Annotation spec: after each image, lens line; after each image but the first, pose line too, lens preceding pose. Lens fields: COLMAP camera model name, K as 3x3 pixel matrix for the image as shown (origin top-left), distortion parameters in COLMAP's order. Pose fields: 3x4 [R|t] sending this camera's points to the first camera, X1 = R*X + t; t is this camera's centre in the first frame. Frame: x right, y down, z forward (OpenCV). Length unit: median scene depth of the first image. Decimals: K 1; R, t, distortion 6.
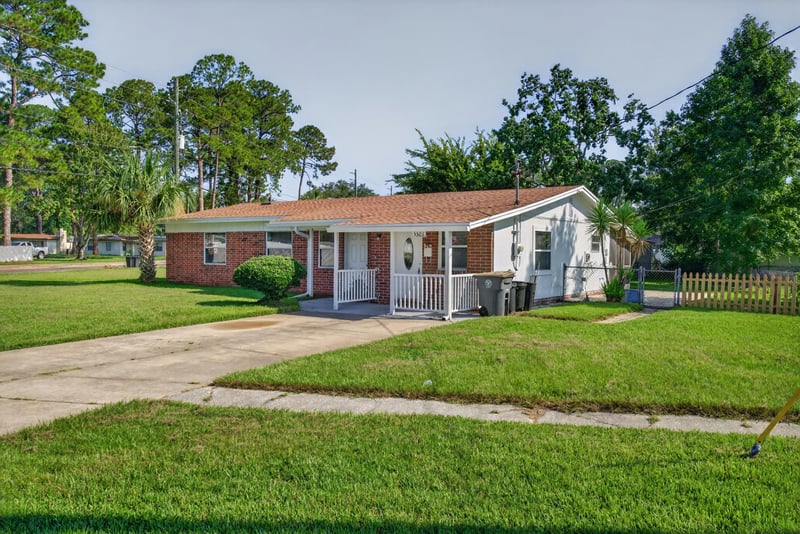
lens RADIAL K [[625.1, 0, 400.0], [0, 625.1, 267.0], [0, 0, 1]] dist [0.048680, 0.001219]
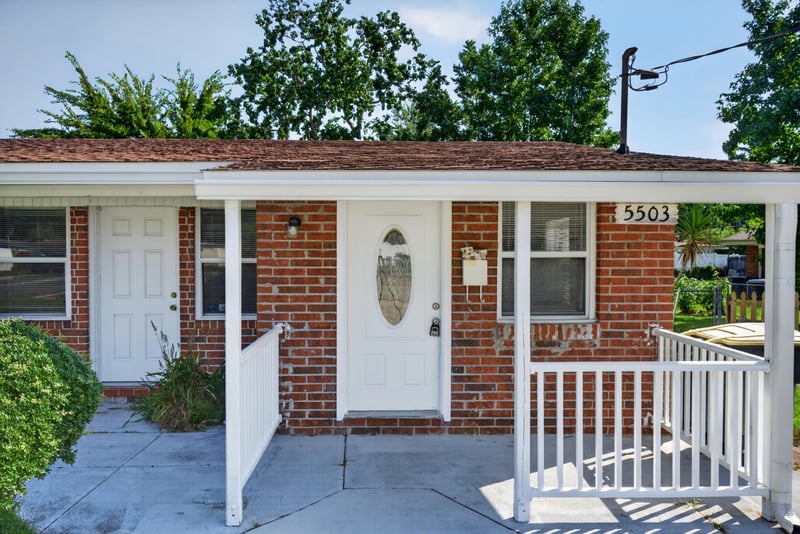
lens RADIAL K [[625.1, 0, 400.0], [0, 625.1, 267.0], [0, 0, 1]] dist [0.048680, 0.001219]
pose [[0.812719, -0.024288, 0.582150, -0.071622], [0.028585, 0.999590, 0.001799, -0.011485], [-0.581954, 0.015179, 0.813080, 0.328109]]
